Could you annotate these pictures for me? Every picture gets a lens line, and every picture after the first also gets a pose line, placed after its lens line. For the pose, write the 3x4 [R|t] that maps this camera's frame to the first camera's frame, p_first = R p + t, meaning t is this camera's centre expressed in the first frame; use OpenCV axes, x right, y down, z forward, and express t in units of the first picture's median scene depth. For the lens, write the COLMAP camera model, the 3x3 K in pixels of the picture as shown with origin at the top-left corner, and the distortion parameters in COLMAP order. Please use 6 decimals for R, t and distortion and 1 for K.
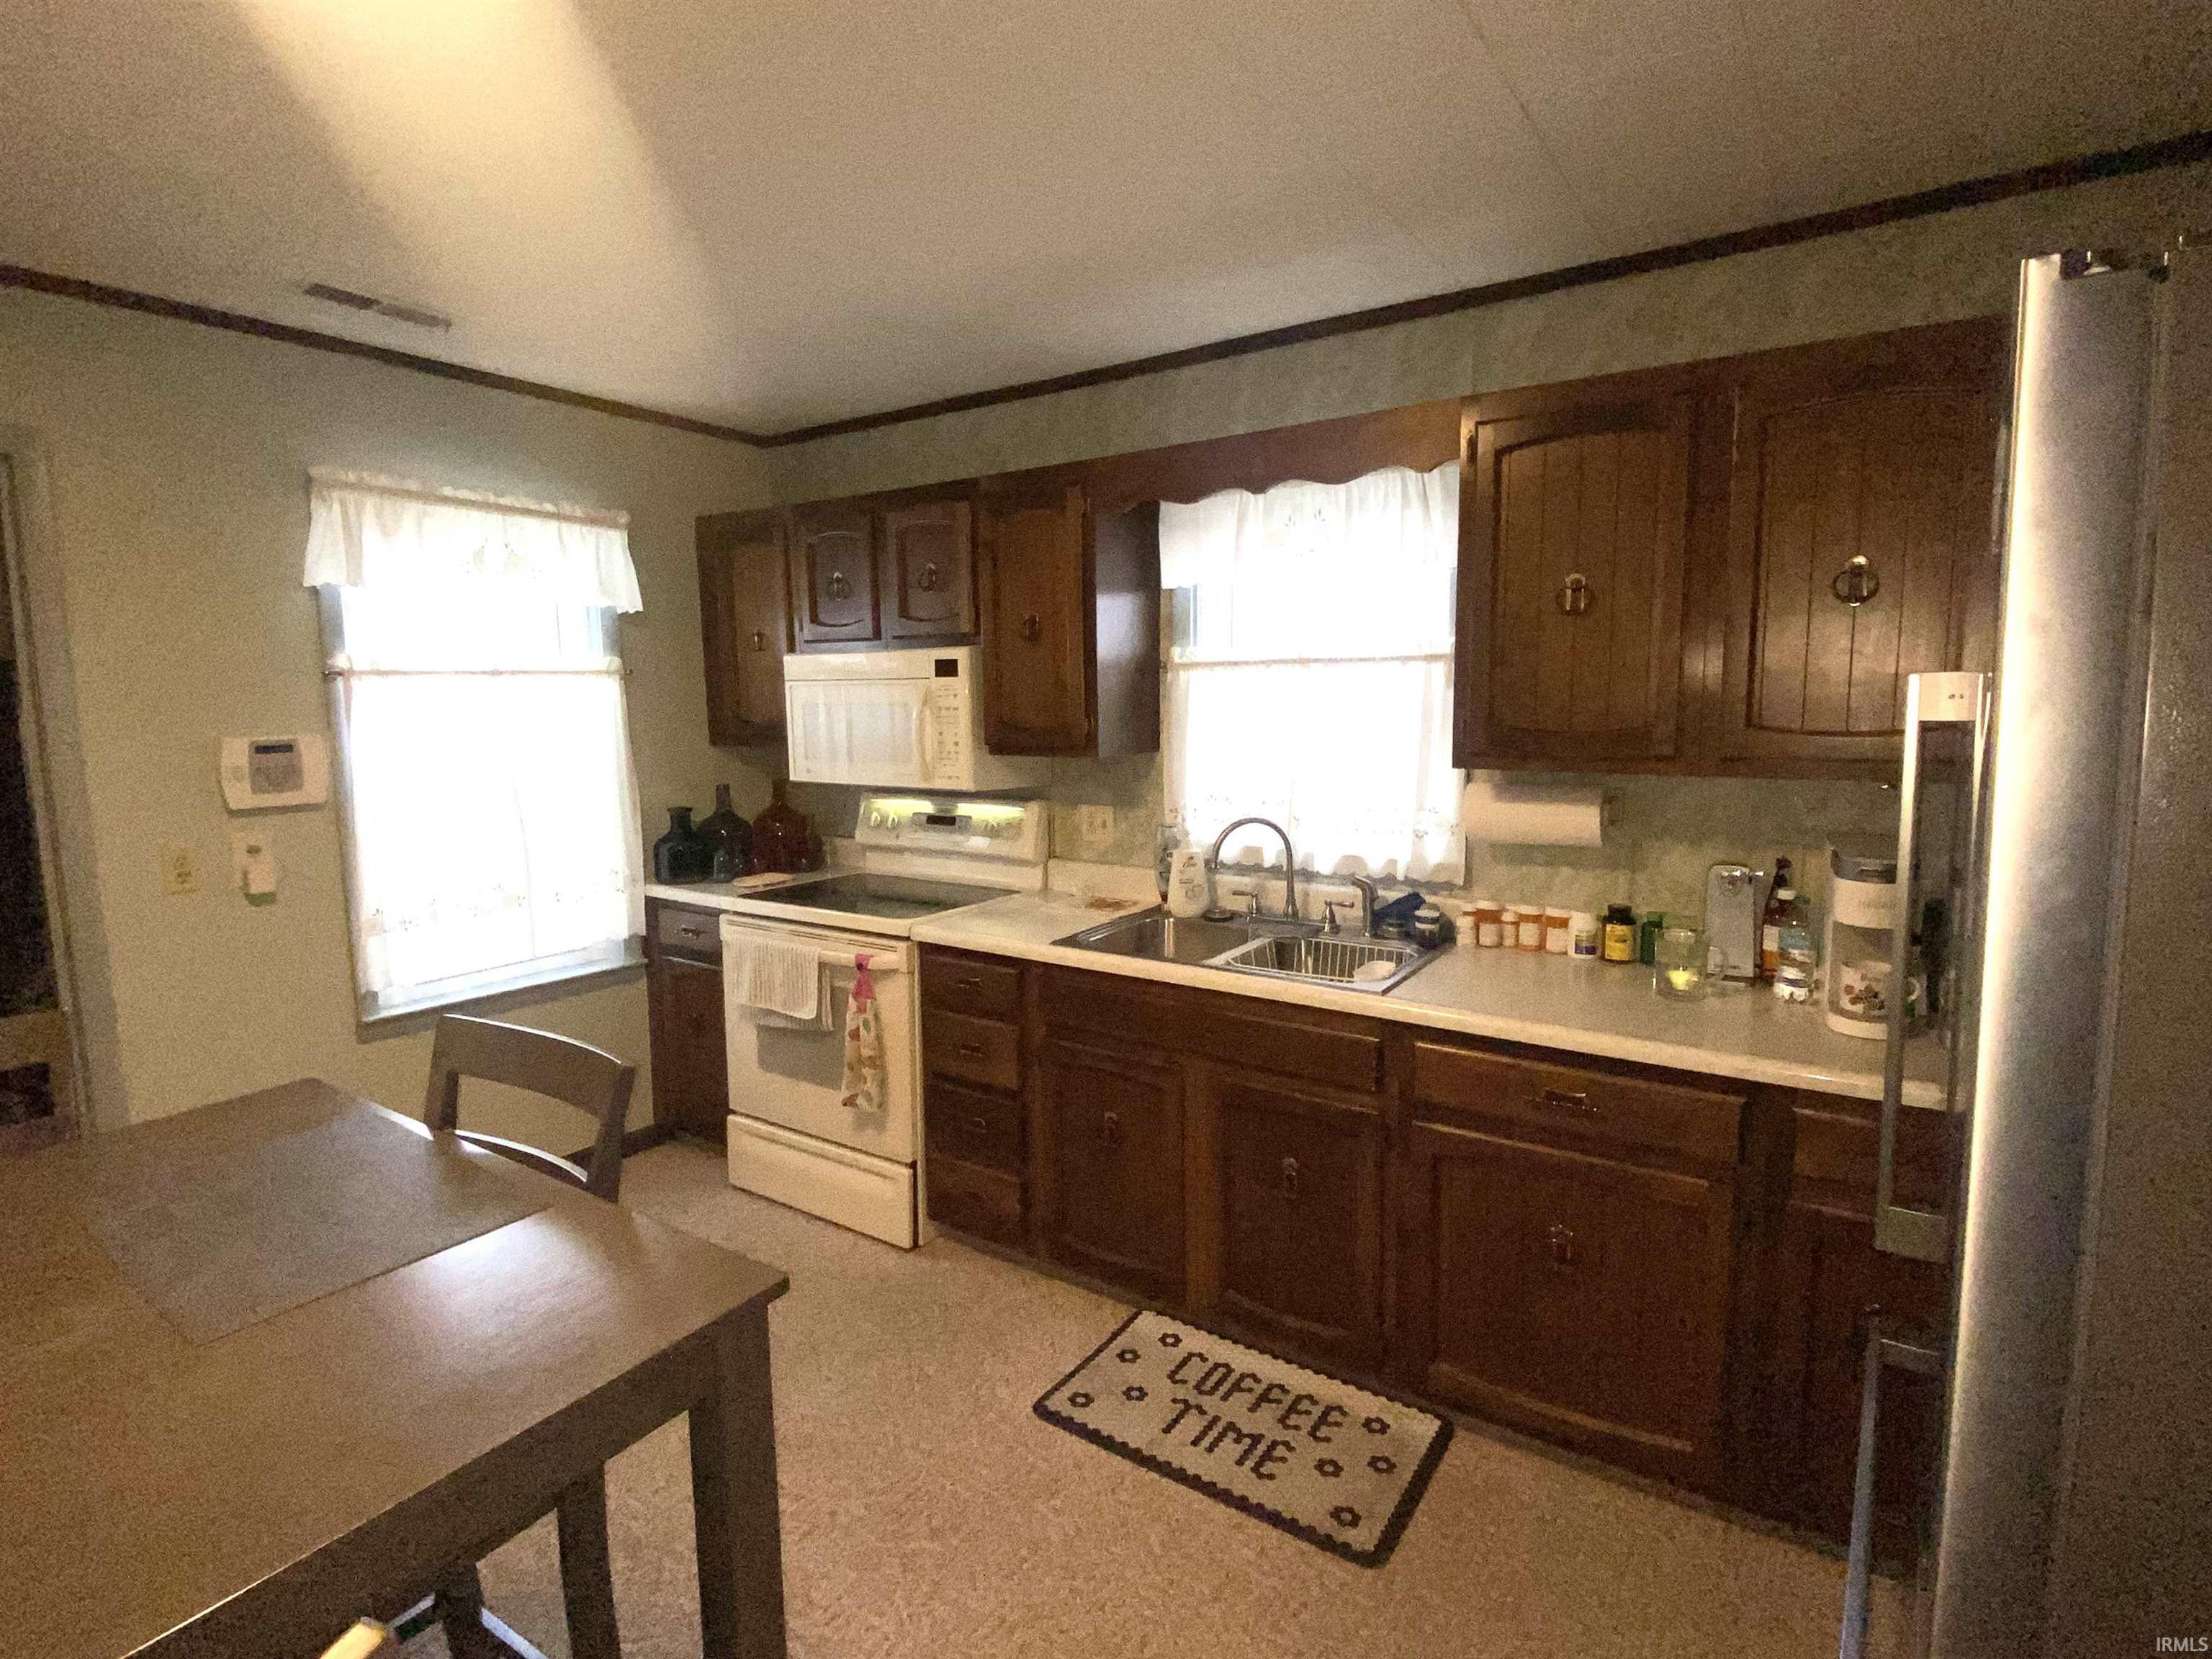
lens RADIAL K [[1098.9, 0, 1106.0], [0, 1098.9, 829.5], [0, 0, 1]] dist [0.001159, -0.000244]
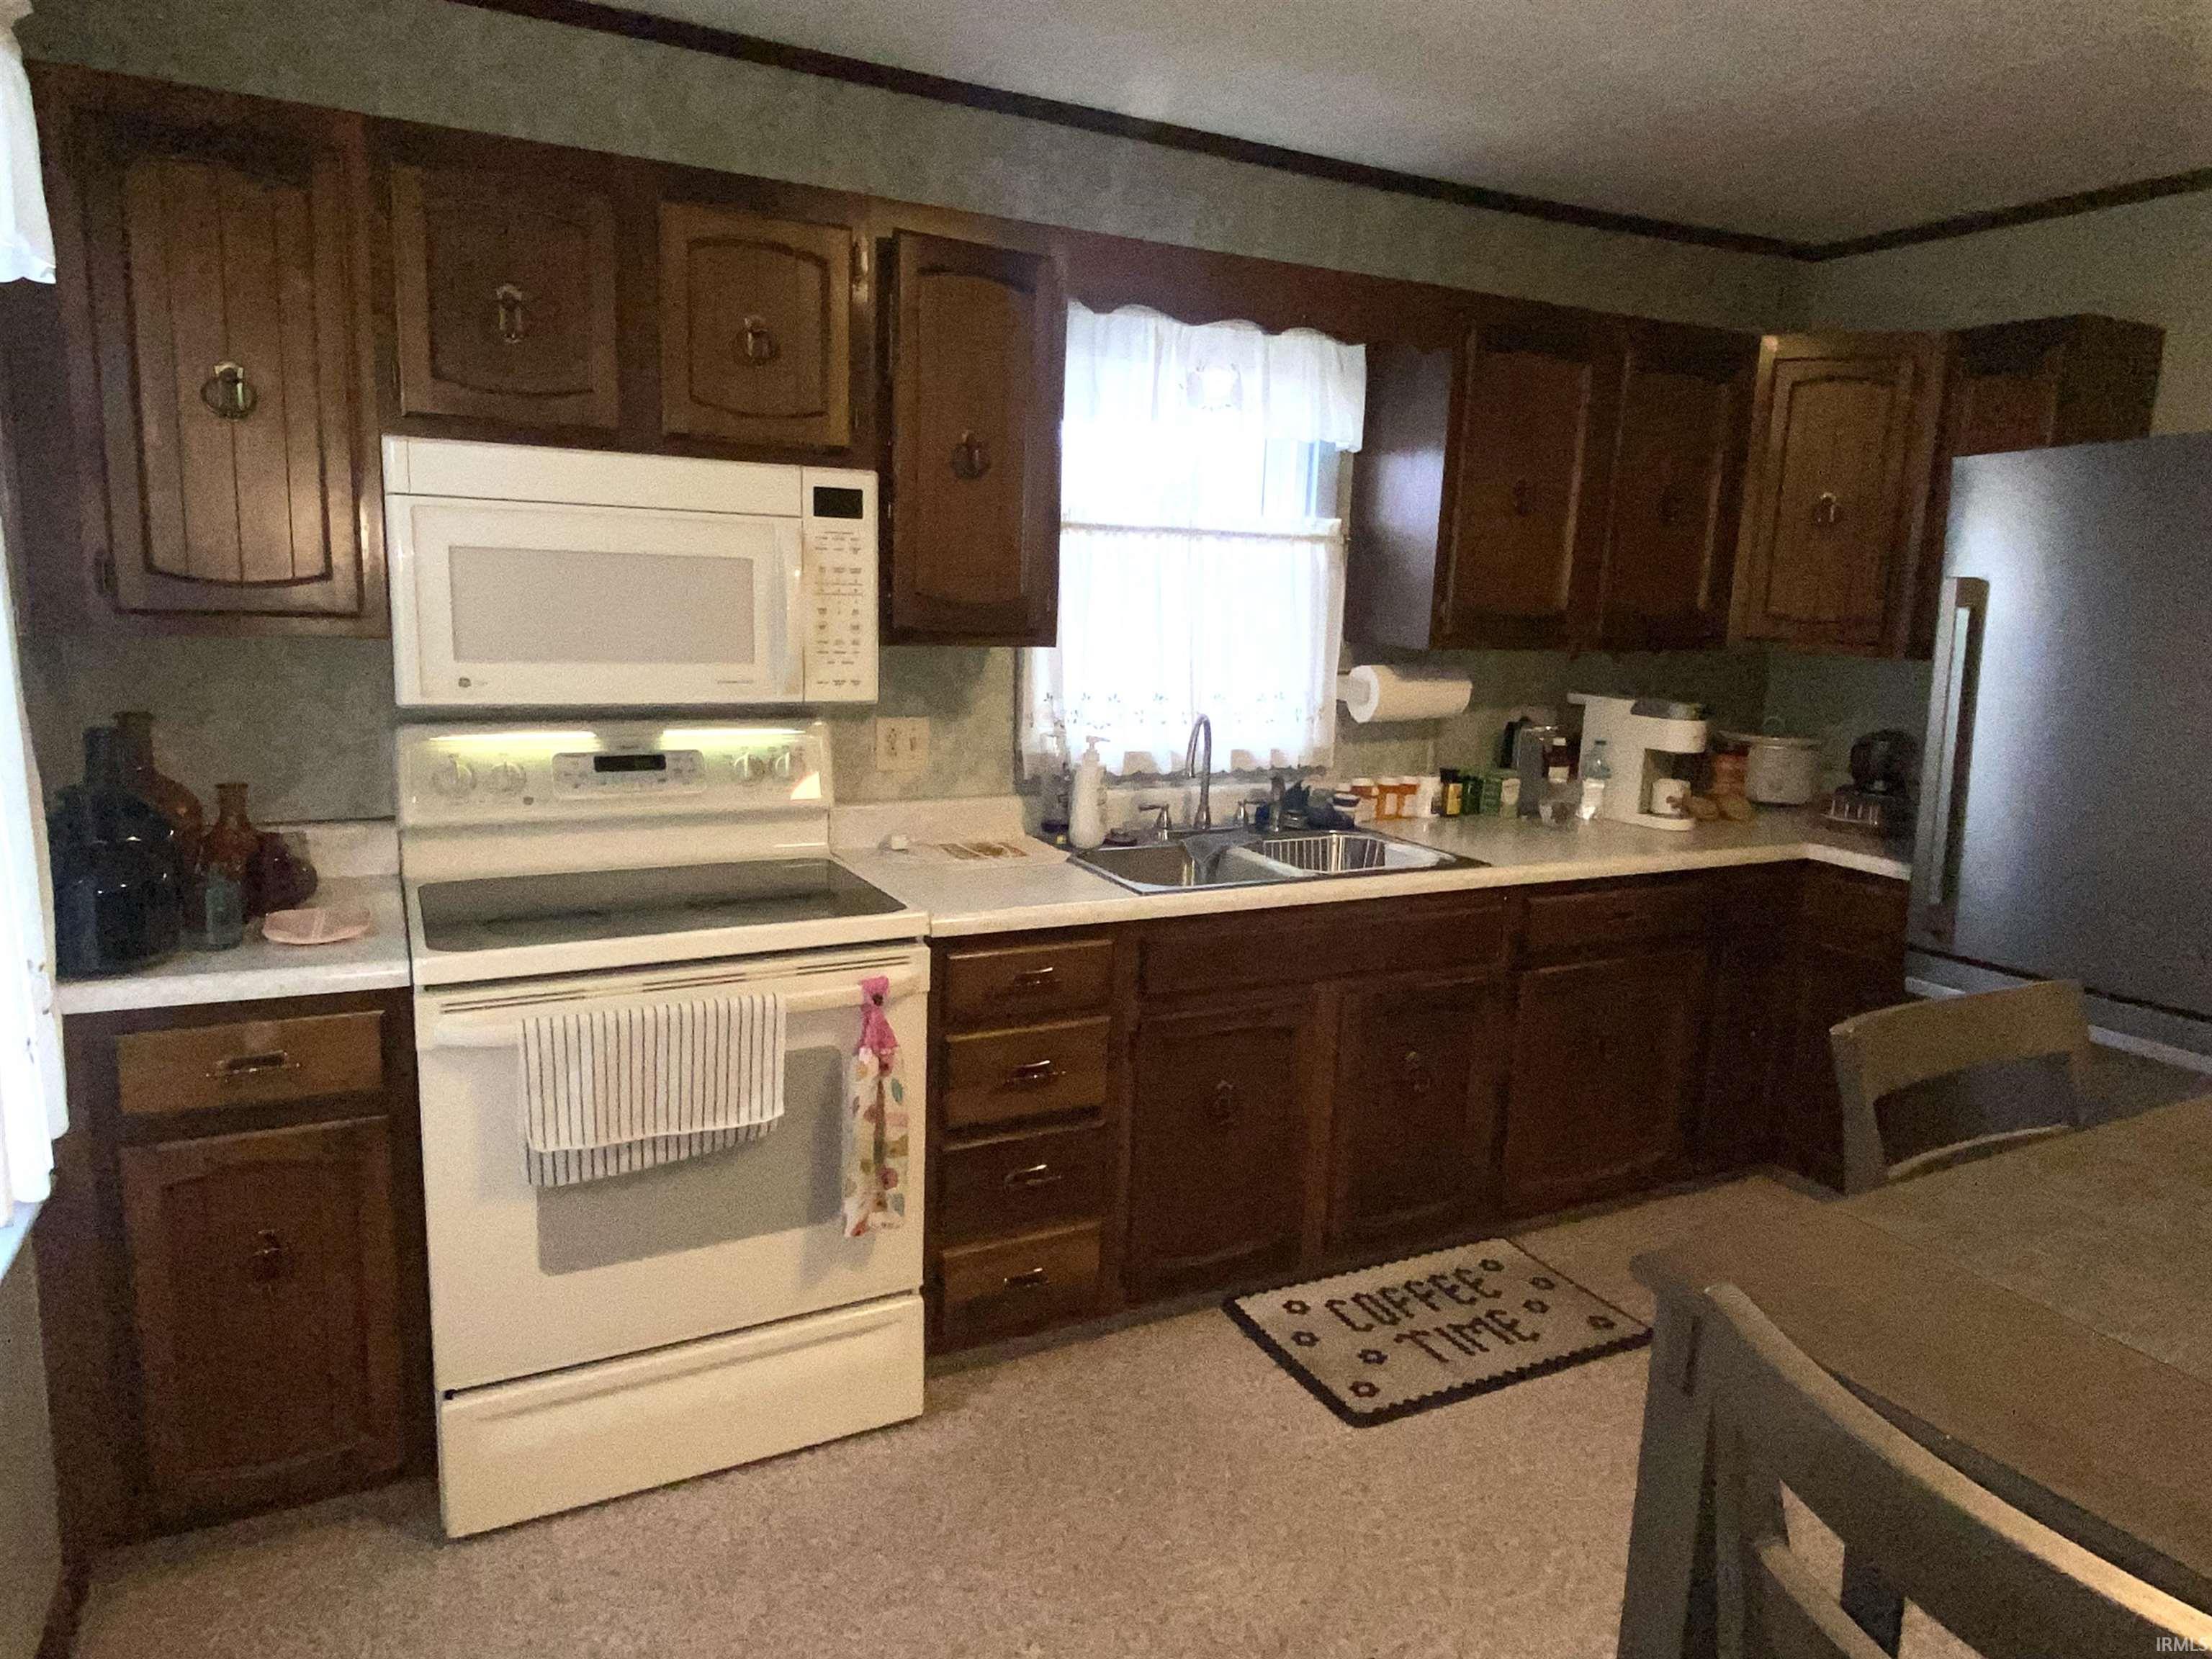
lens RADIAL K [[1356.4, 0, 1103.8], [0, 1356.4, 838.3], [0, 0, 1]] dist [0.032797, -0.000430]
pose [[0.477776, -0.132930, 0.868366, -0.842020], [0.076015, 0.991033, 0.109884, -0.036620], [-0.875187, 0.013508, 0.483597, 0.555255]]
